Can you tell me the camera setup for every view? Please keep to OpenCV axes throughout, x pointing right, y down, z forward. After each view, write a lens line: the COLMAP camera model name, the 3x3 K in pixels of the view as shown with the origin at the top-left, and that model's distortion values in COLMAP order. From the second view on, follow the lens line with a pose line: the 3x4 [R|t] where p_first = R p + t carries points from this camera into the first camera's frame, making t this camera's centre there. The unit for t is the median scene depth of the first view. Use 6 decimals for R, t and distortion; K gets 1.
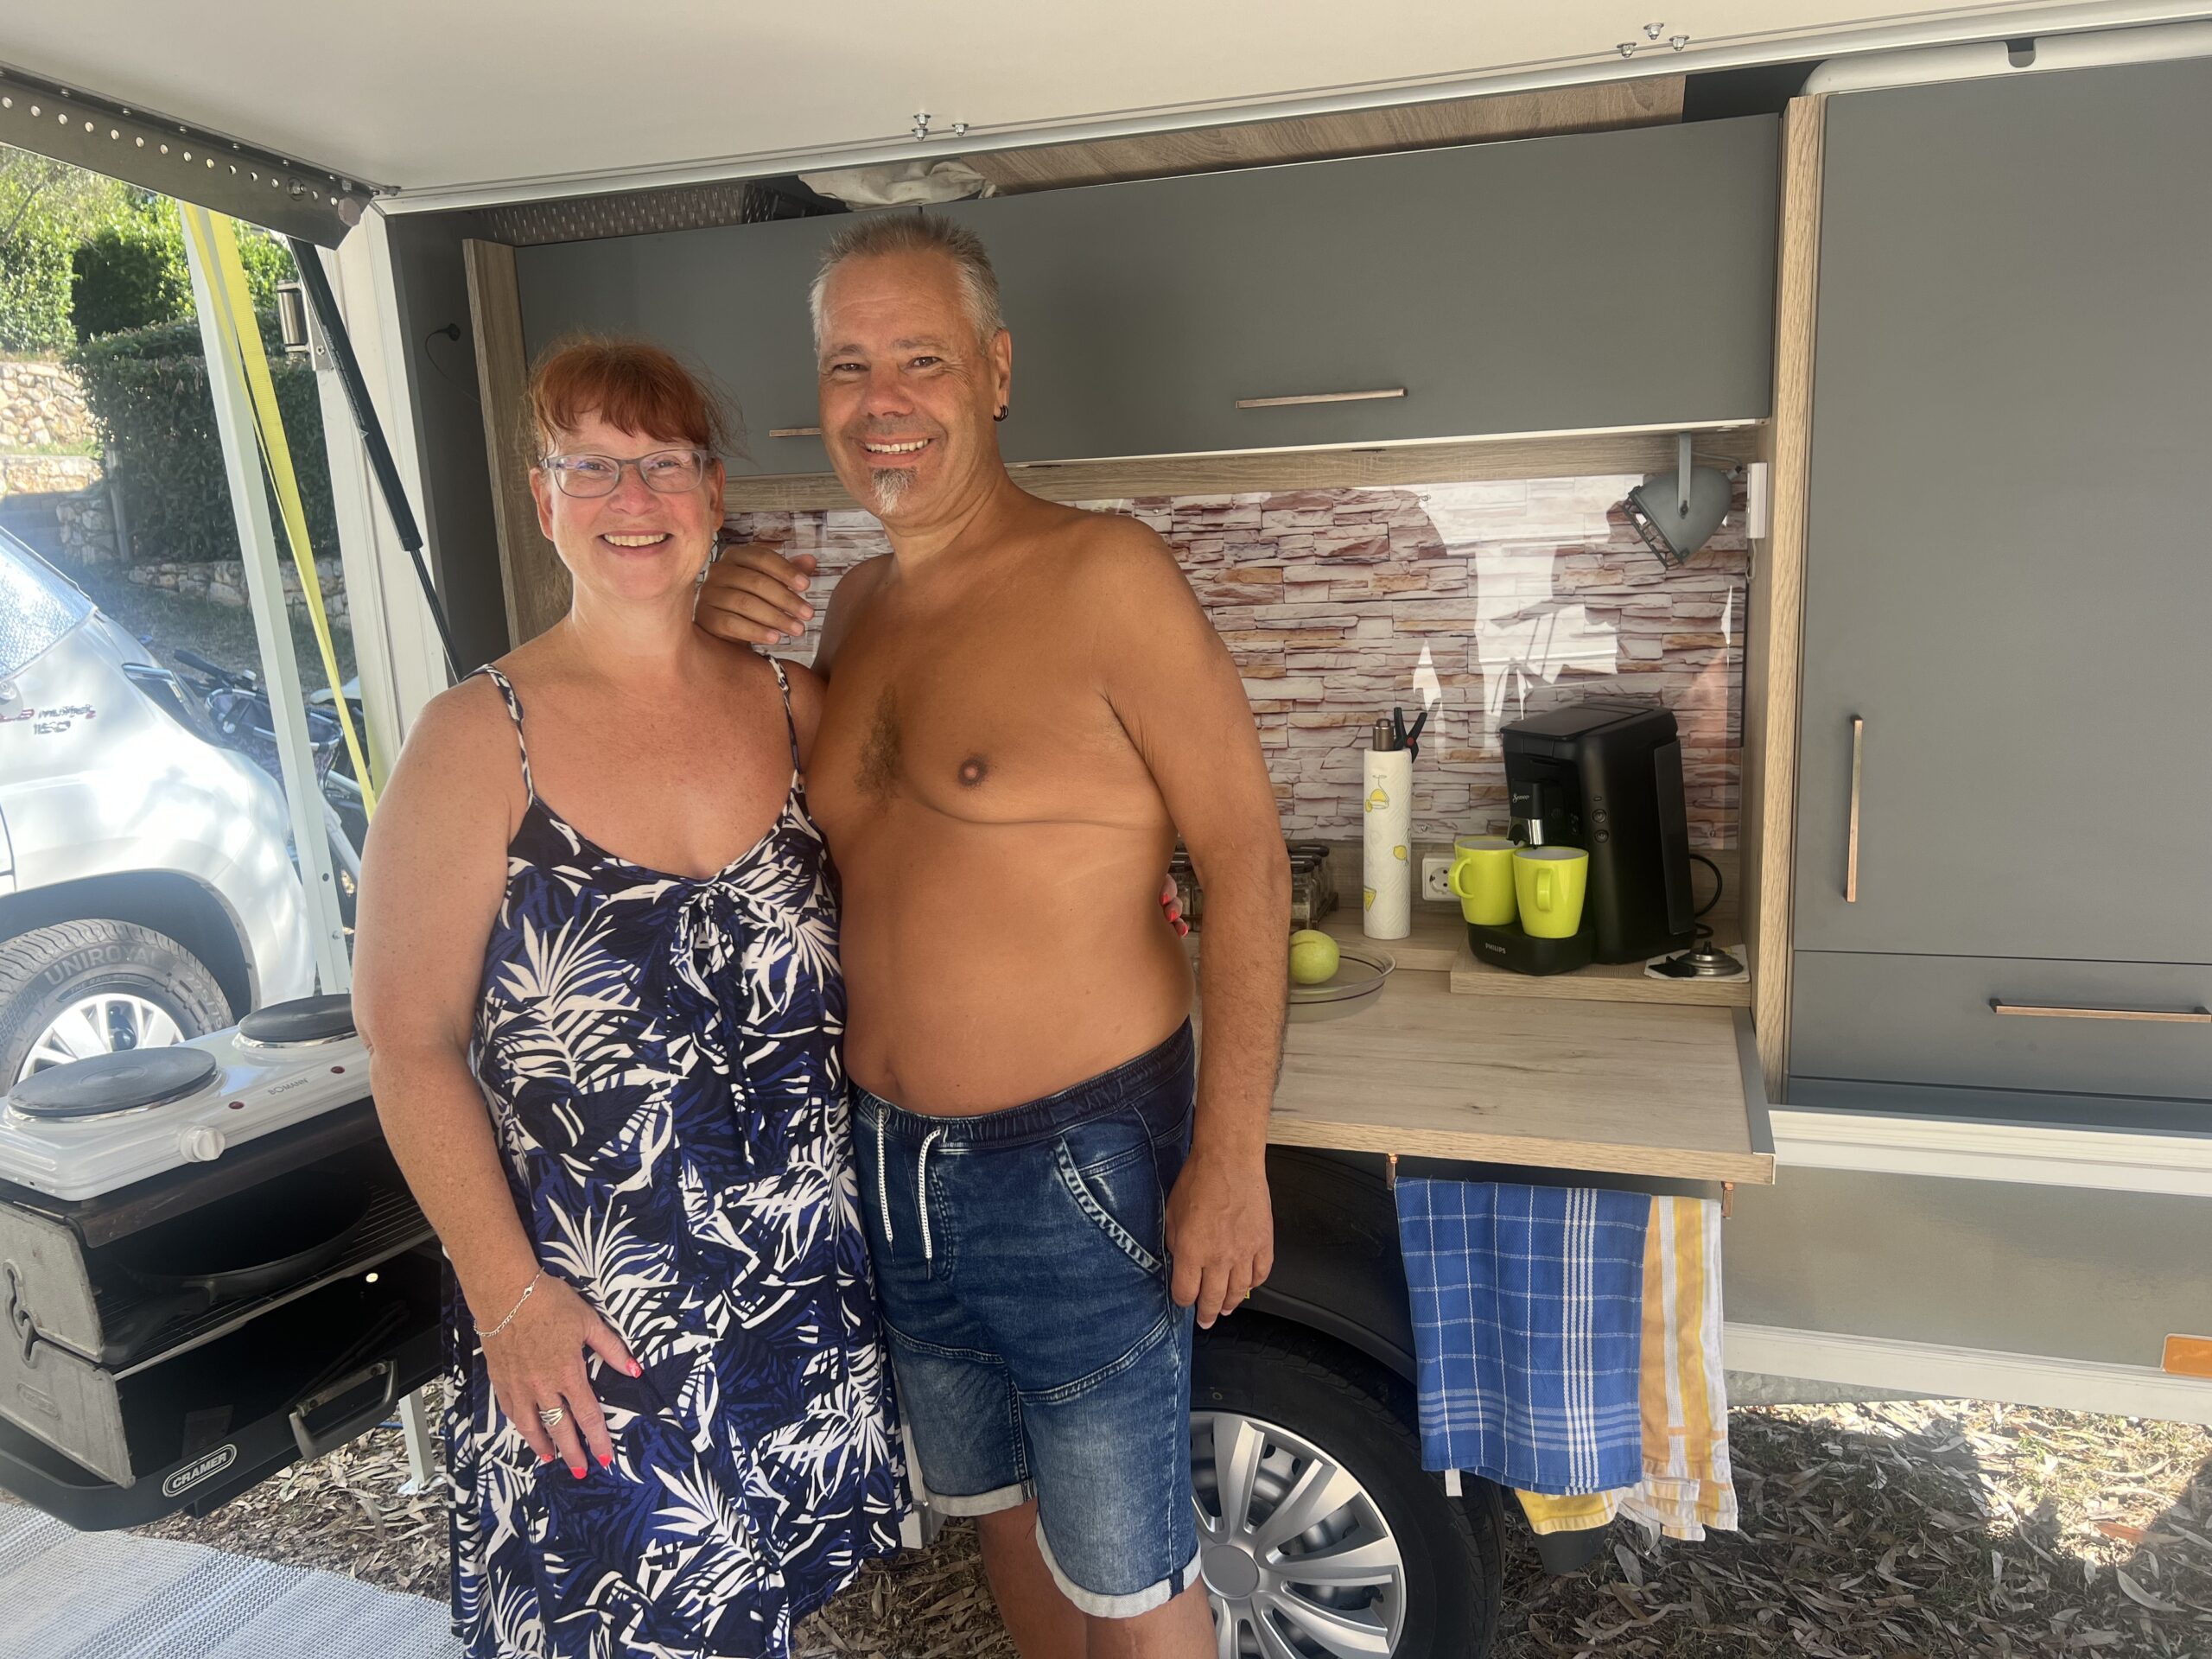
lens RADIAL K [[1679.8, 0, 1094.1], [0, 1679.8, 851.0], [0, 0, 1]] dist [0.083572, -0.107063]
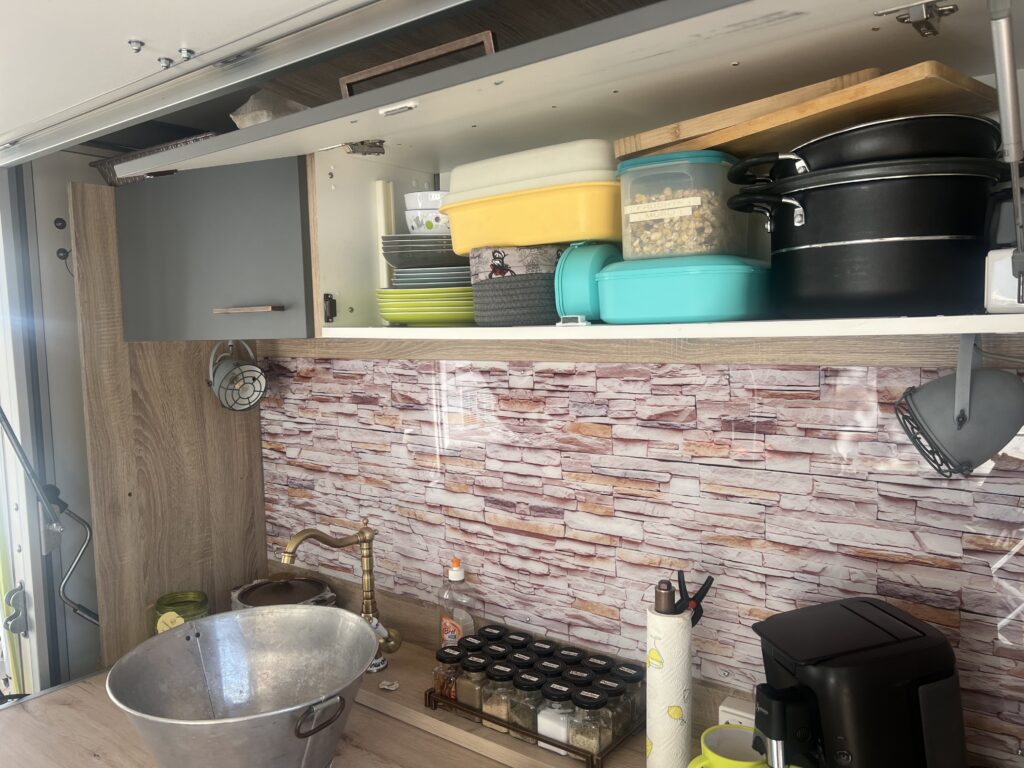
lens RADIAL K [[777.6, 0, 506.5], [0, 777.6, 393.9], [0, 0, 1]] dist [0.083572, -0.107063]
pose [[0.937513, 0.053964, -0.343740, 0.233278], [-0.090640, 0.991669, -0.091528, -0.135792], [0.335937, 0.116965, 0.934594, 0.470081]]
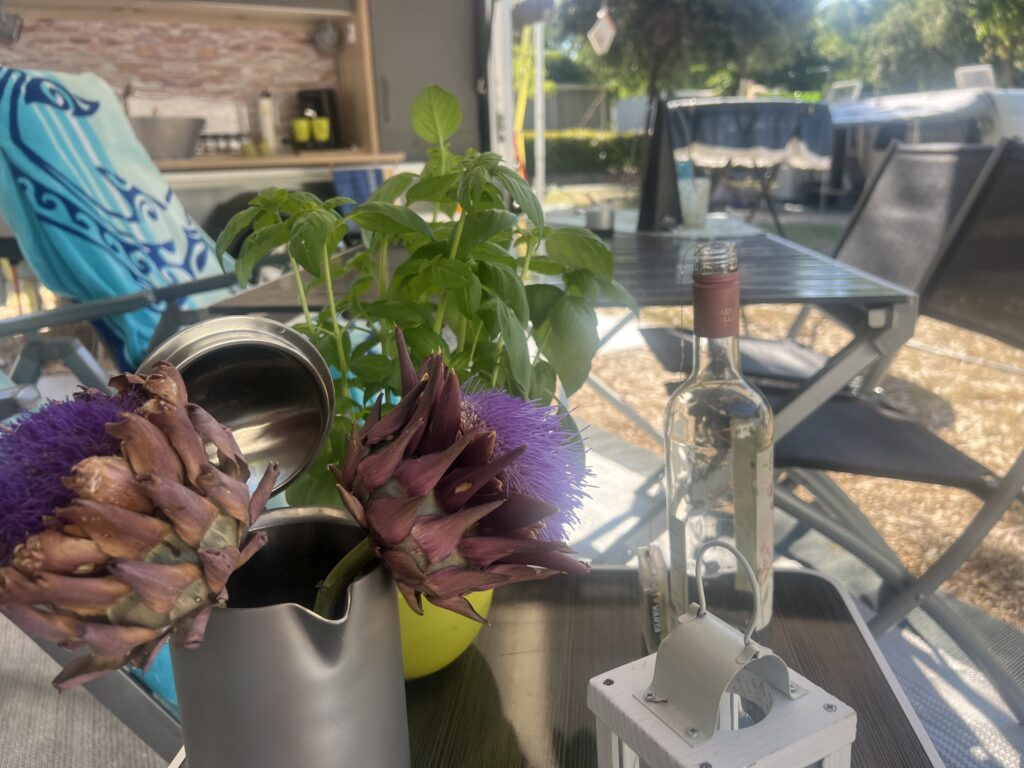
lens RADIAL K [[780.4, 0, 512.0], [0, 780.4, 384.0], [0, 0, 1]] dist [-0.003432, -0.005239]
pose [[0.631014, -0.205606, 0.748029, -0.871244], [0.160558, 0.977975, 0.133368, 0.399799], [-0.758975, 0.035945, 0.650127, -0.500416]]
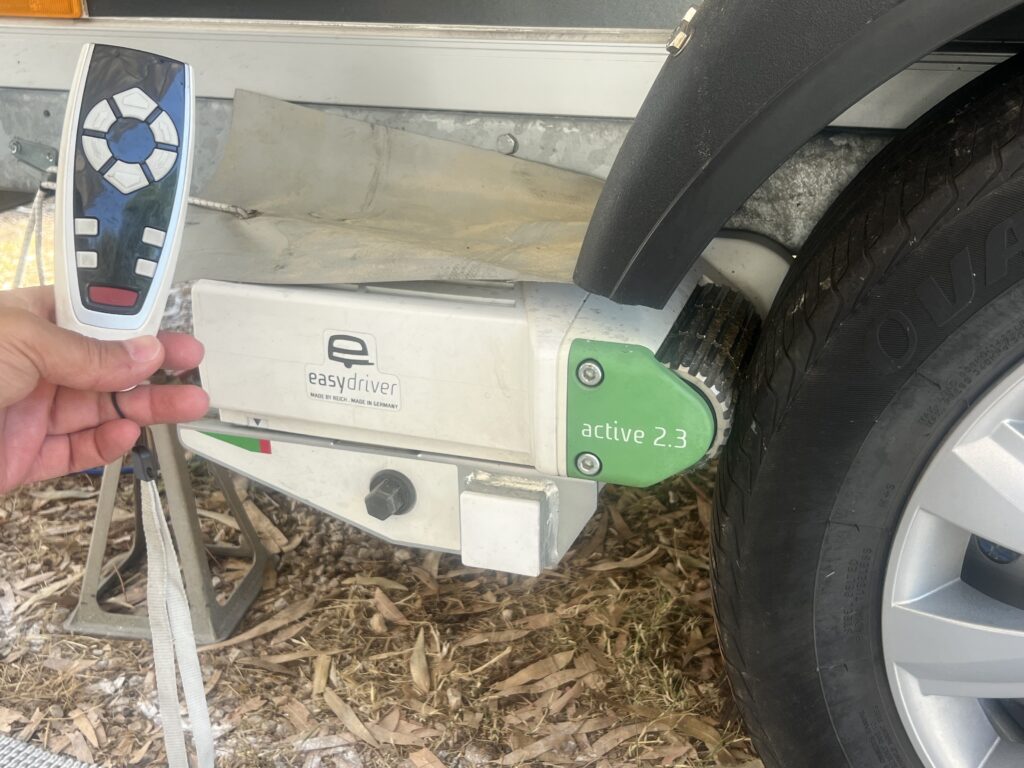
lens RADIAL K [[1087.3, 0, 512.0], [0, 1087.3, 384.0], [0, 0, 1]] dist [-0.004451, -0.009459]
pose [[0.998561, 0.050513, 0.018034, -0.103538], [-0.052873, 0.983543, 0.172764, 0.262155], [-0.009010, -0.173469, 0.984798, 0.610705]]
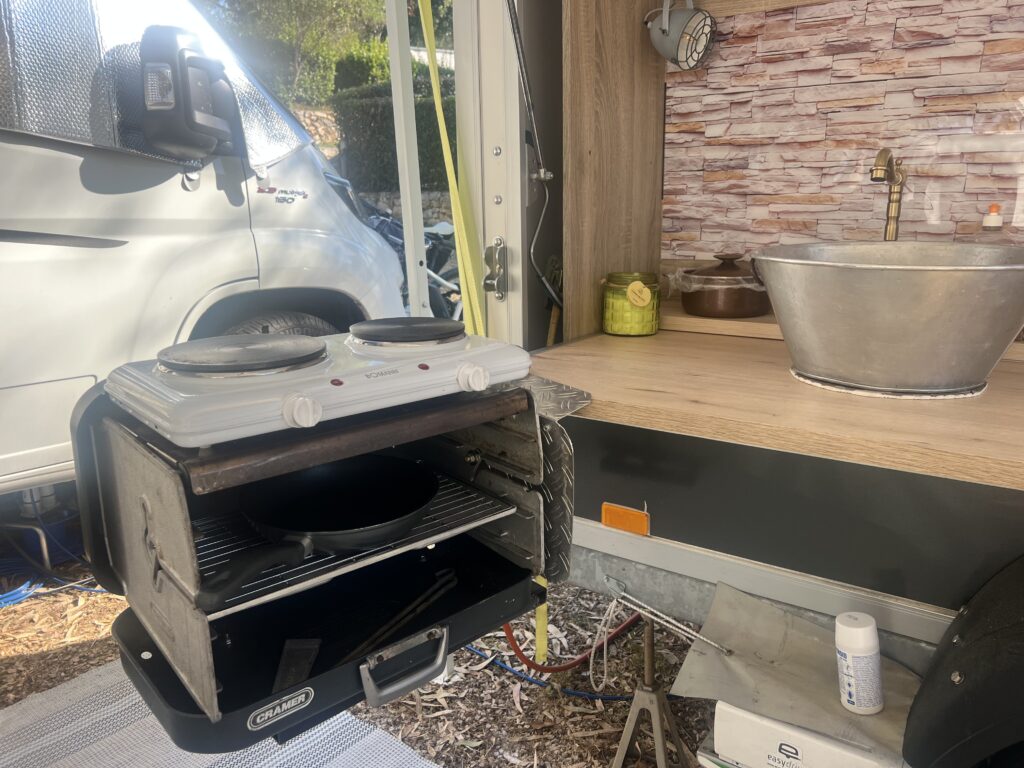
lens RADIAL K [[780.4, 0, 512.0], [0, 780.4, 384.0], [0, 0, 1]] dist [-0.003432, -0.005239]
pose [[0.952100, 0.097087, -0.289964, -0.181995], [-0.088160, 0.995146, 0.043726, 0.084972], [0.292801, -0.016068, 0.956038, 0.401337]]
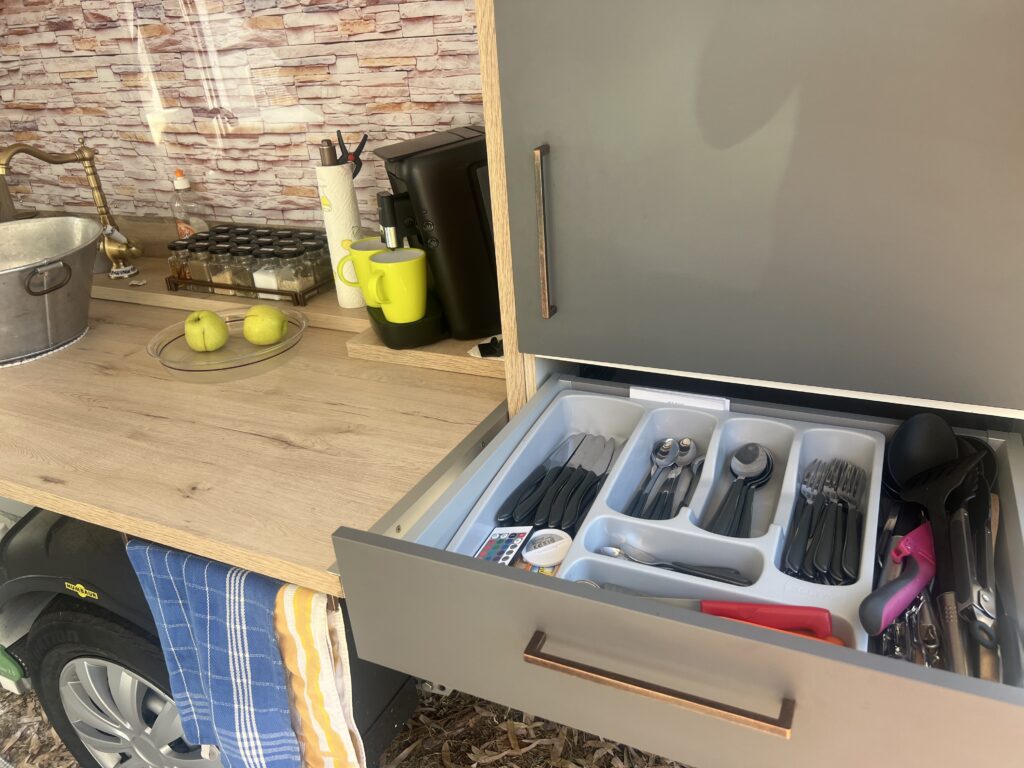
lens RADIAL K [[781.2, 0, 512.0], [0, 781.2, 384.0], [0, 0, 1]] dist [0.041351, -0.047470]
pose [[0.989344, 0.036703, -0.140894, 0.389632], [-0.001196, 0.969720, 0.244216, -0.042303], [0.145591, -0.241445, 0.959431, 0.382421]]
